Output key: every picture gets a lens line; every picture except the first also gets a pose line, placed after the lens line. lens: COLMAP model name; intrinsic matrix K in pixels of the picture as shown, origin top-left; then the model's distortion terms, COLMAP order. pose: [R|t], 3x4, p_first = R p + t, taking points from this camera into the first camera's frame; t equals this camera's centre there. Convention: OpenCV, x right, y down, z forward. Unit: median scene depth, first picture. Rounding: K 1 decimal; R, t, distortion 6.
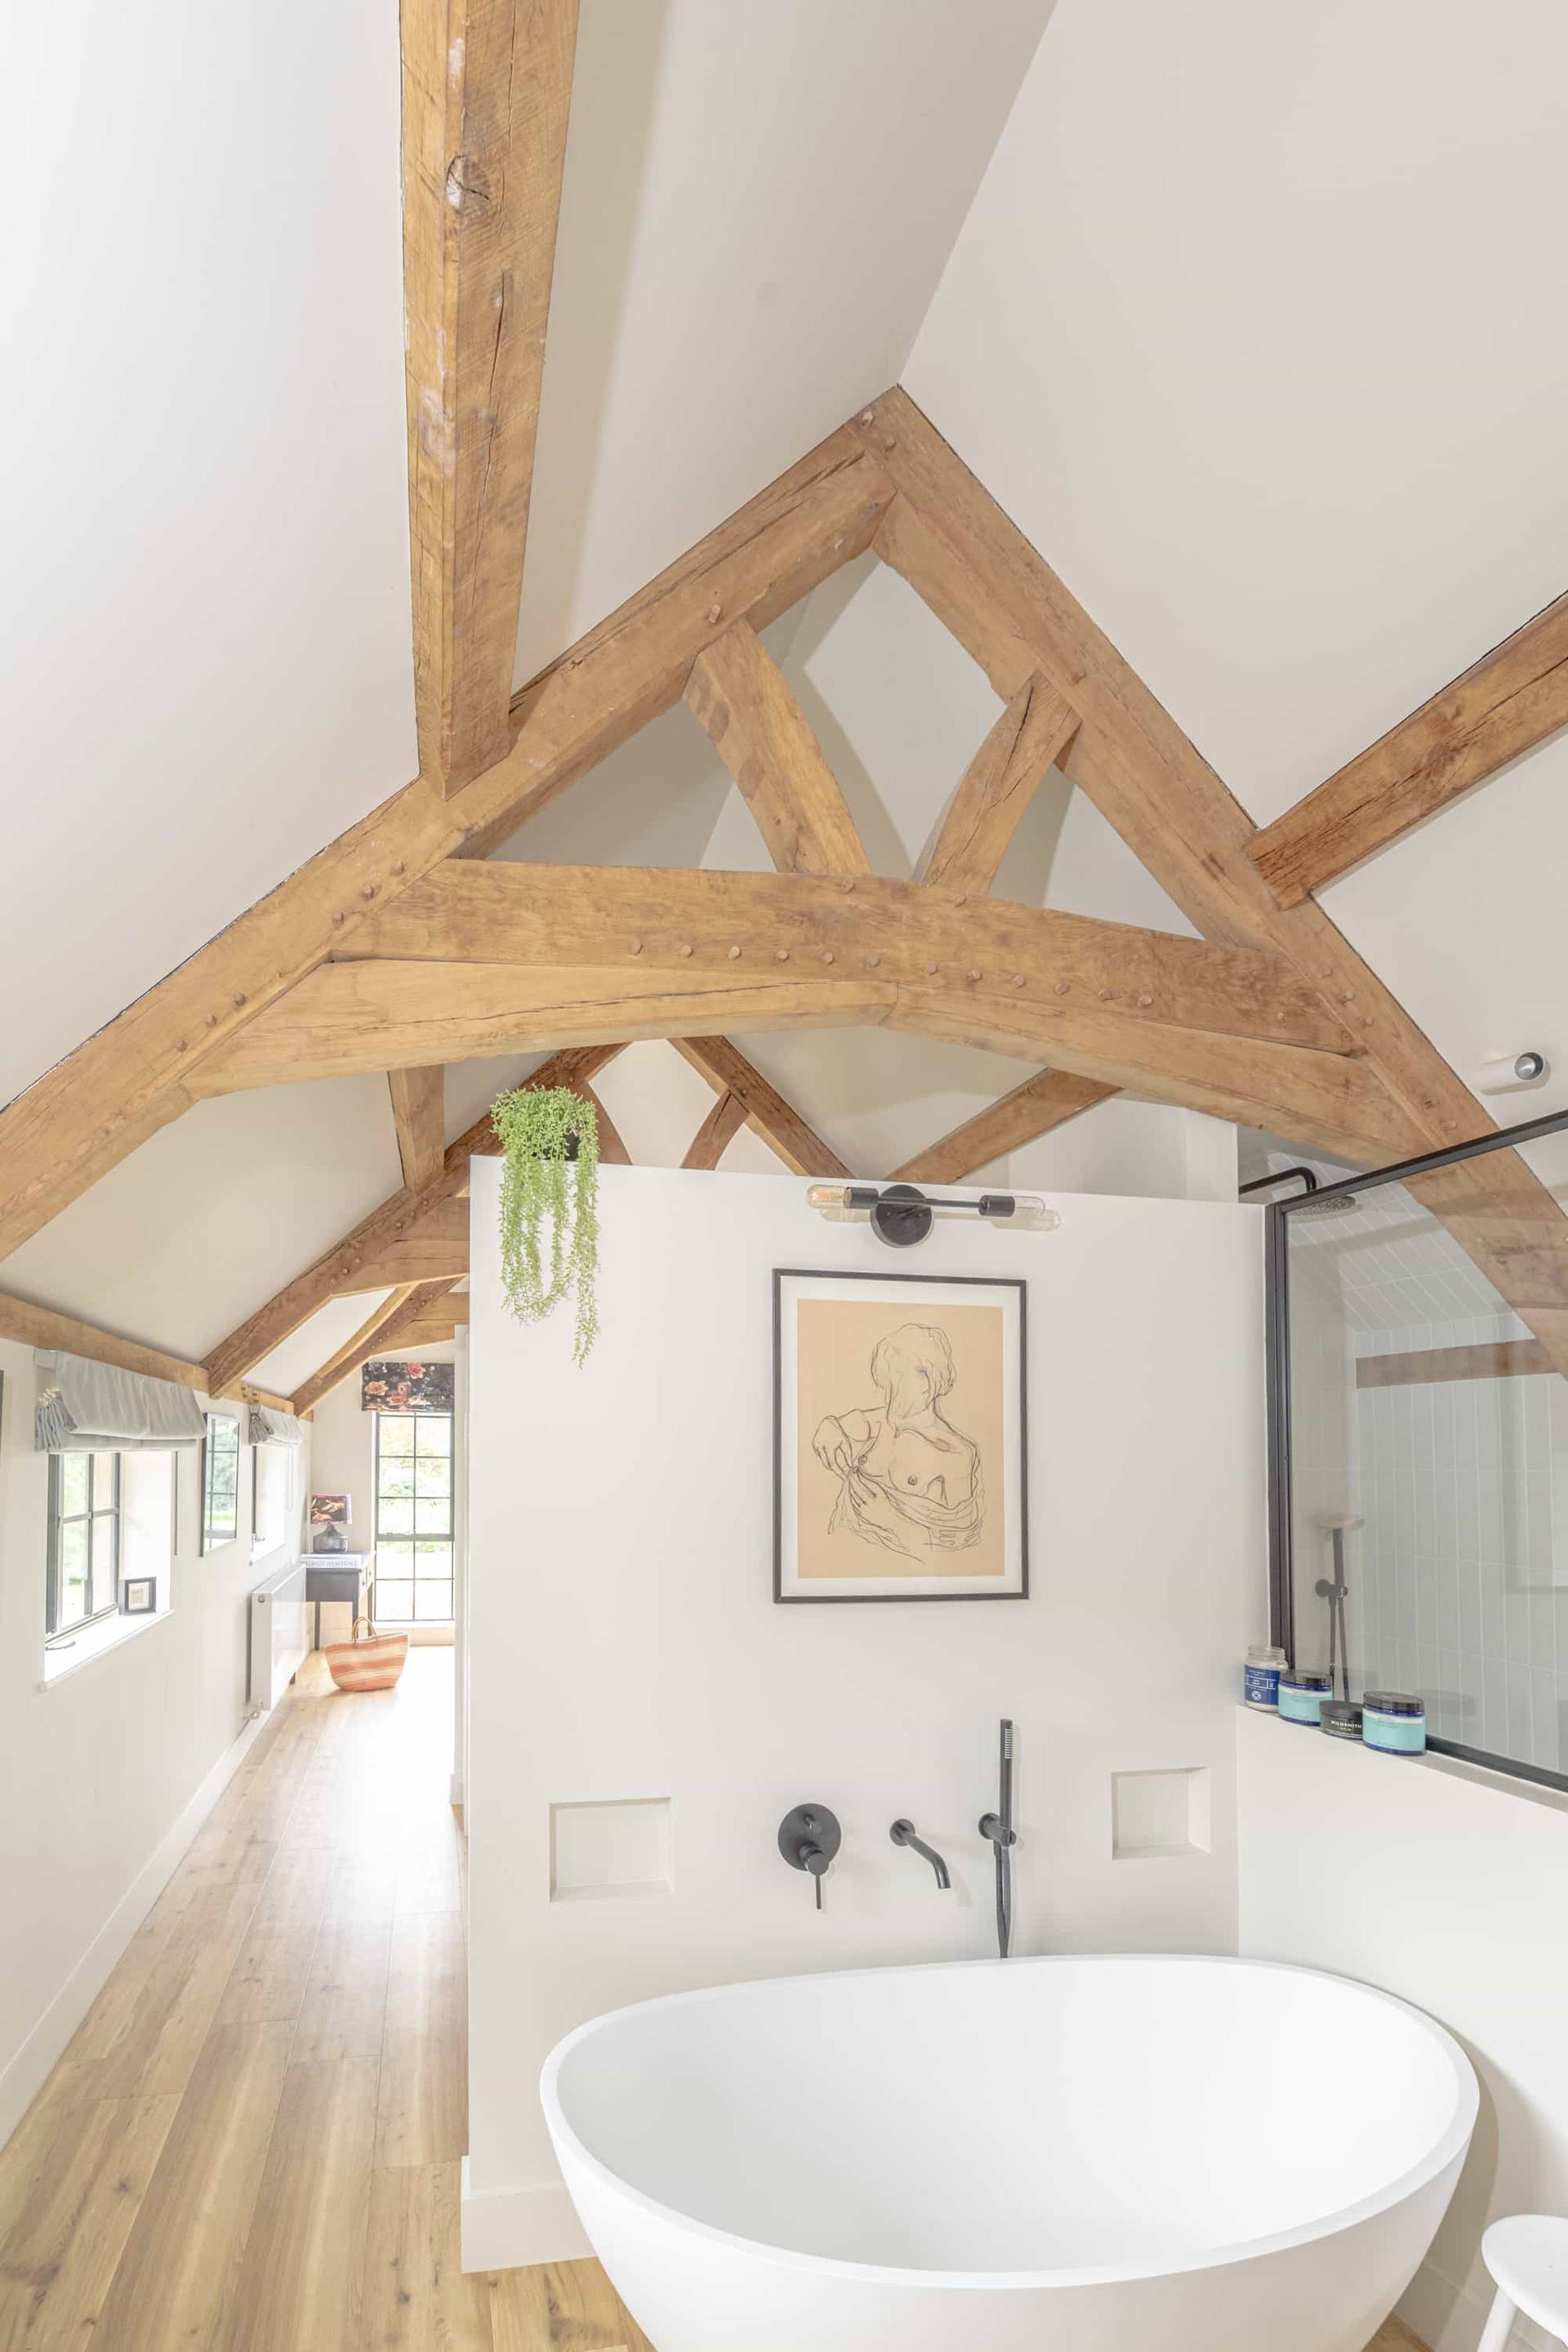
lens RADIAL K [[1981.6, 0, 789.1], [0, 1981.6, 1180.6], [0, 0, 1]] dist [-0.059526, -0.002150]
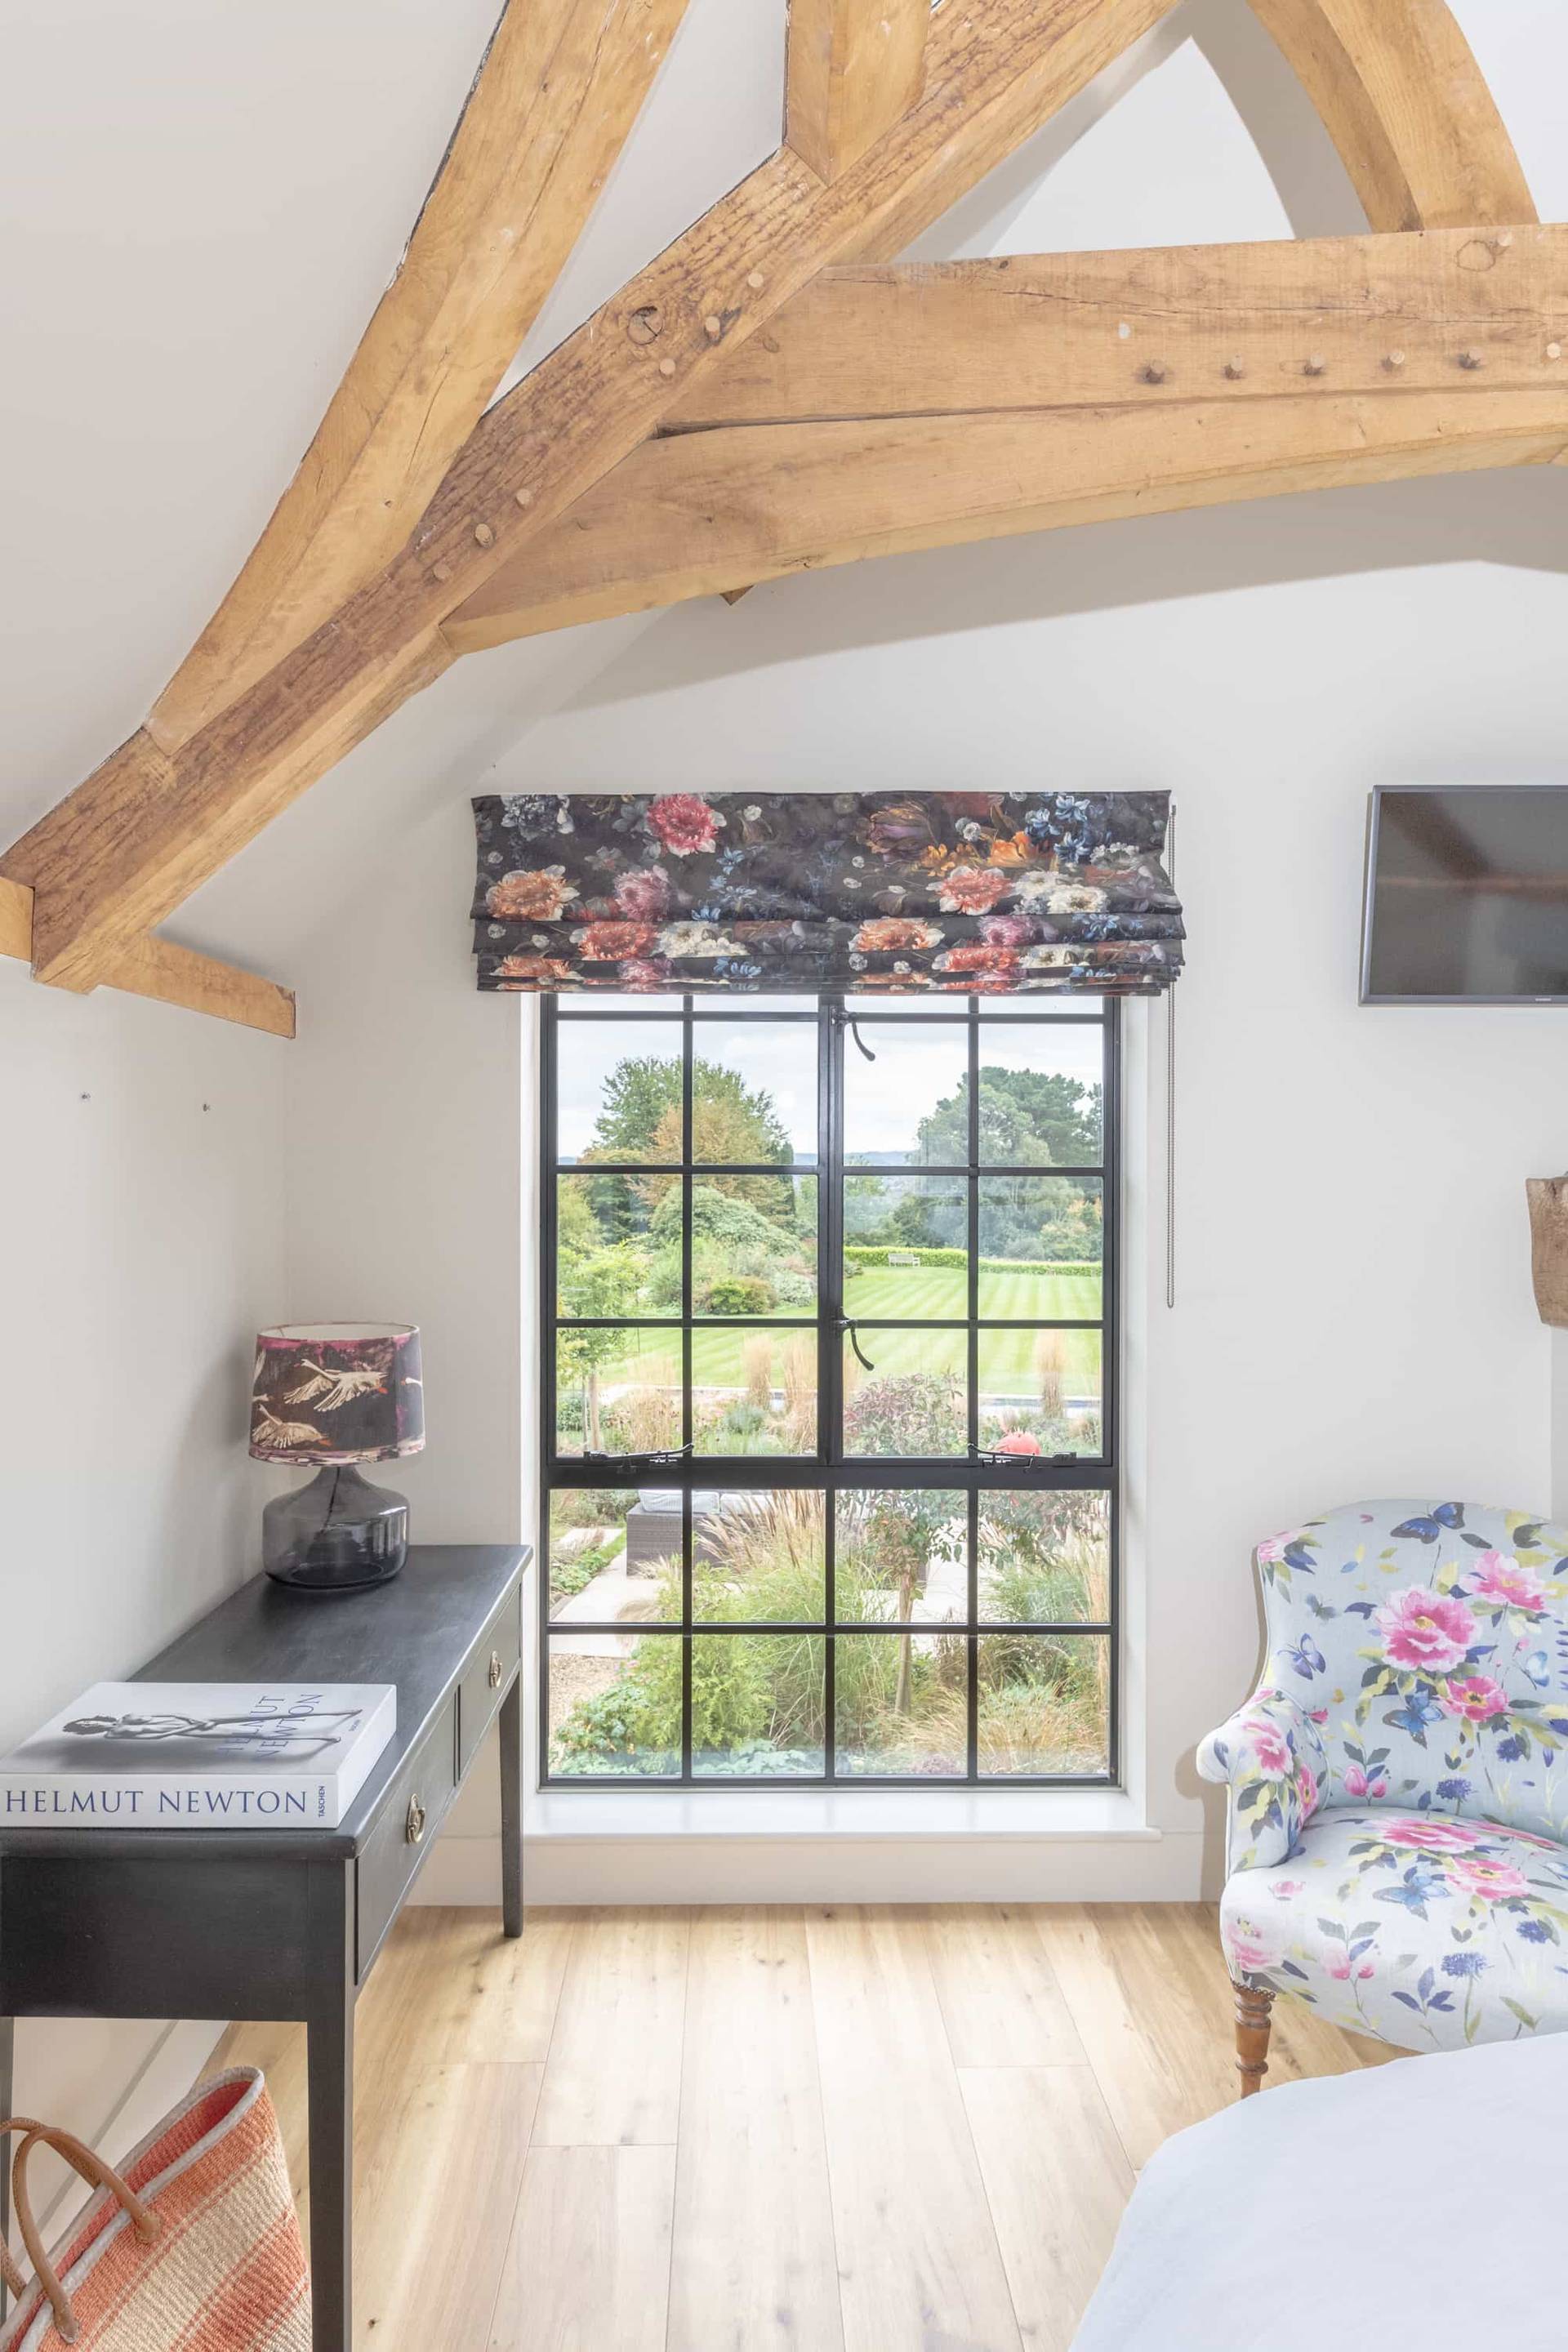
lens RADIAL K [[1953.1, 0, 778.4], [0, 1953.1, 1177.0], [0, 0, 1]] dist [-0.028964, 0.004377]
pose [[0.986569, 0.003505, -0.163310, -0.138792], [0.018562, 0.990888, 0.133404, 0.108118], [0.162289, -0.134644, 0.977514, 0.763188]]
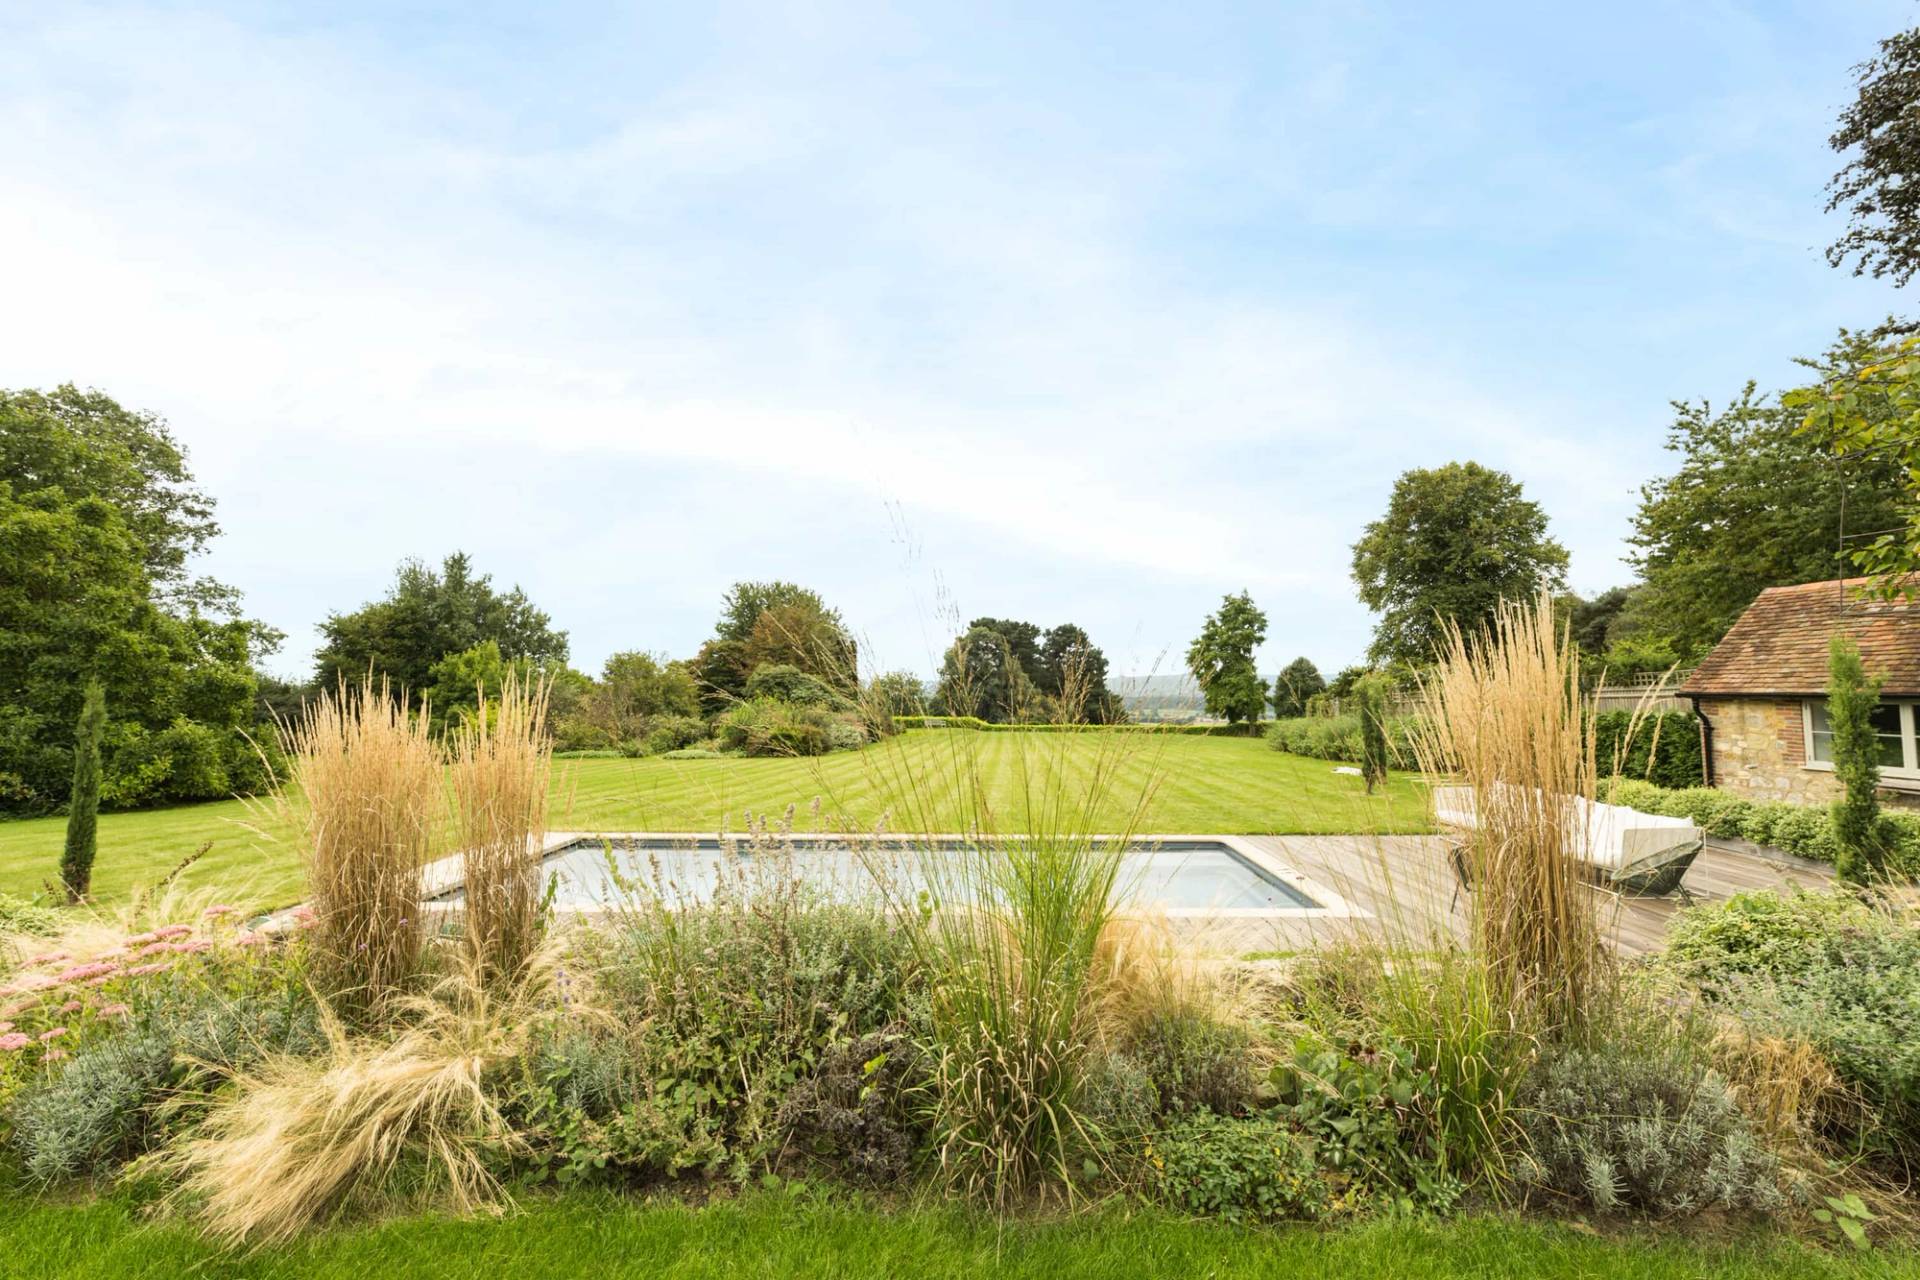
lens RADIAL K [[1594.4, 0, 959.9], [0, 1594.4, 640.3], [0, 0, 1]] dist [-0.028964, 0.004377]
pose [[0.996942, -0.002633, -0.078097, -0.135758], [0.013180, 0.990779, 0.134842, 0.098950], [0.077022, -0.135459, 0.987785, 0.723413]]
